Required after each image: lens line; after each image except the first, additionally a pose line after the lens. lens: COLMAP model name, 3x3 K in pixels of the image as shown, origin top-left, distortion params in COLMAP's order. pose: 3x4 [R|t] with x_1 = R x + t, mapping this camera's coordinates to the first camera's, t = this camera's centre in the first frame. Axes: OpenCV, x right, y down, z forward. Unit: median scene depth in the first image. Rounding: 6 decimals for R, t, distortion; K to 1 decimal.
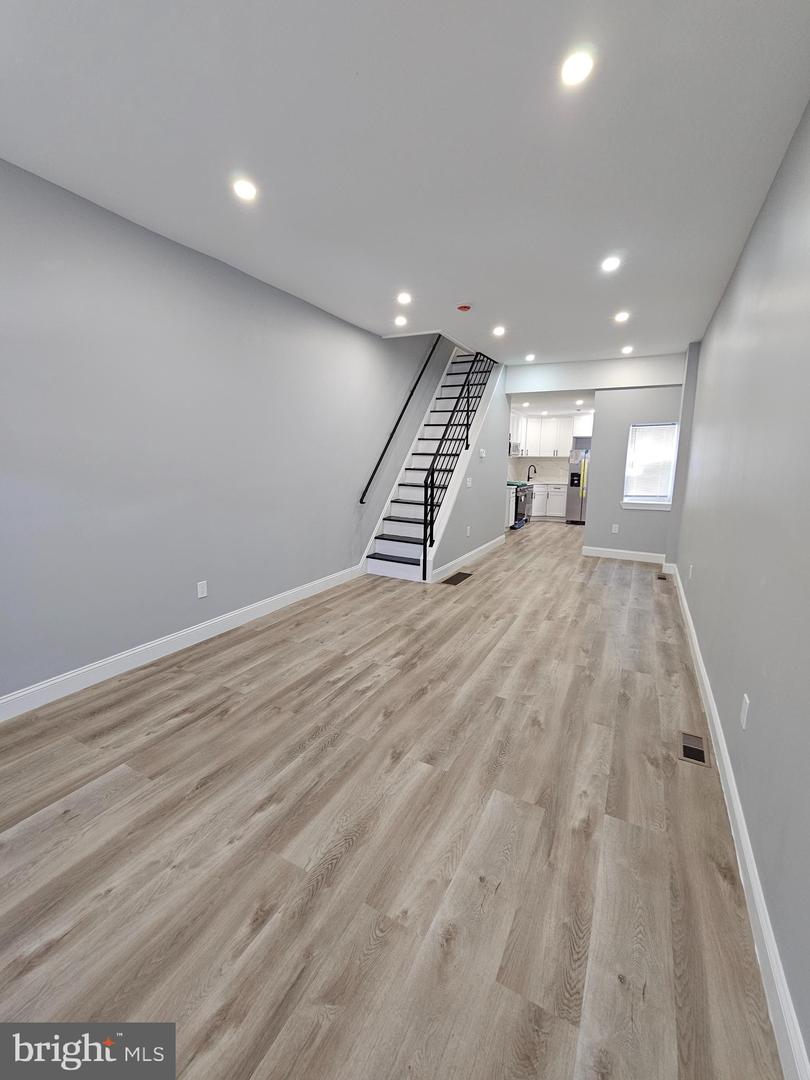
lens RADIAL K [[444.6, 0, 399.3], [0, 444.6, 541.7], [0, 0, 1]] dist [-0.004589, 0.001124]
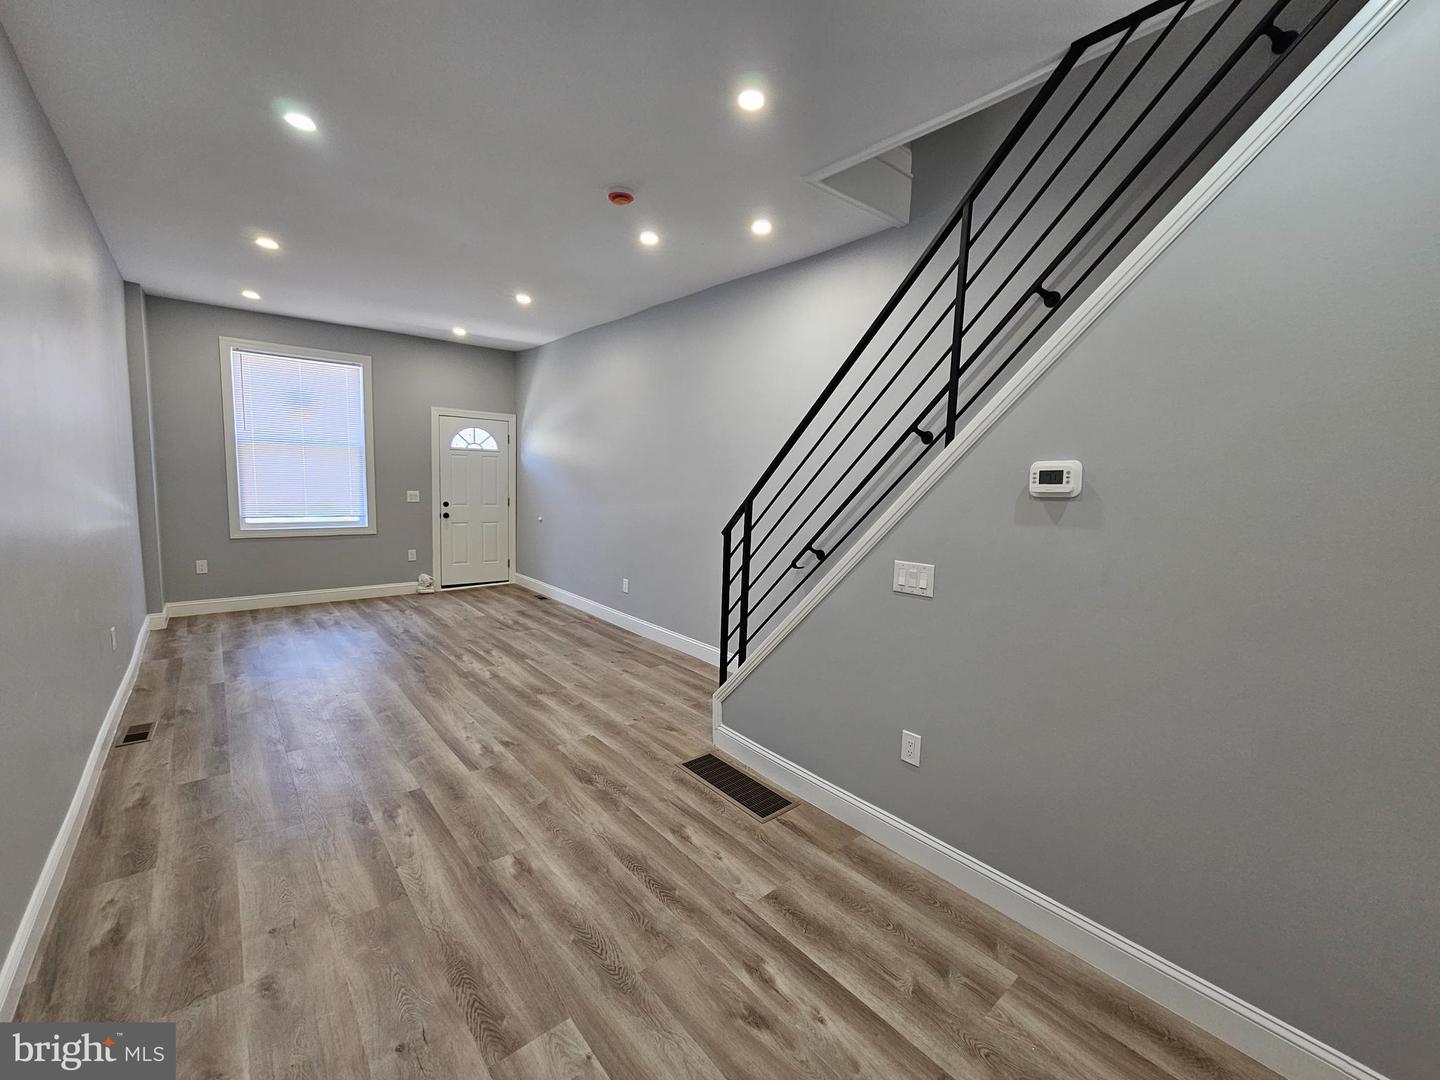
lens RADIAL K [[592.8, 0, 705.8], [0, 592.8, 541.8], [0, 0, 1]] dist [-0.004589, 0.001124]
pose [[-0.368164, 0.079057, -0.926394, 0.854023], [-0.215509, 0.961987, 0.167742, -0.288350], [0.904440, 0.261403, -0.337131, 1.534282]]
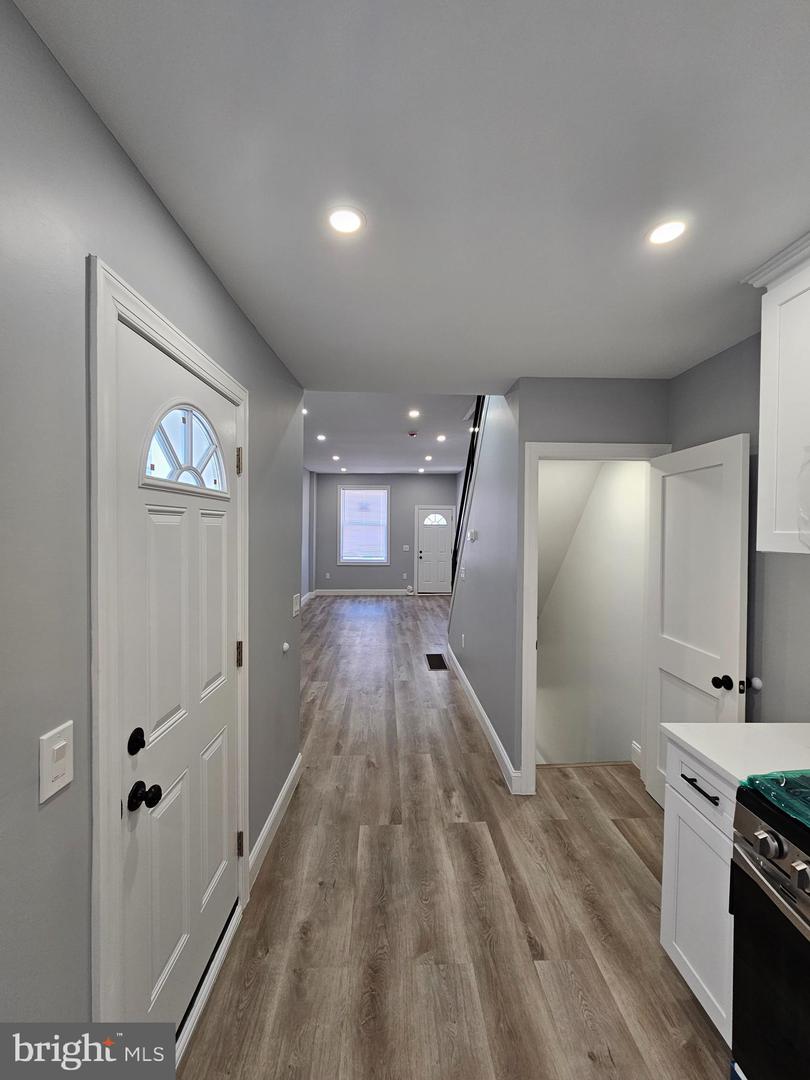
lens RADIAL K [[444.6, 0, 401.0], [0, 444.6, 537.6], [0, 0, 1]] dist [-0.004589, 0.001124]
pose [[-0.862112, -0.007348, -0.506664, 0.944172], [-0.112255, 0.977820, 0.176827, -0.444245], [0.494127, 0.209320, -0.843815, 2.236361]]
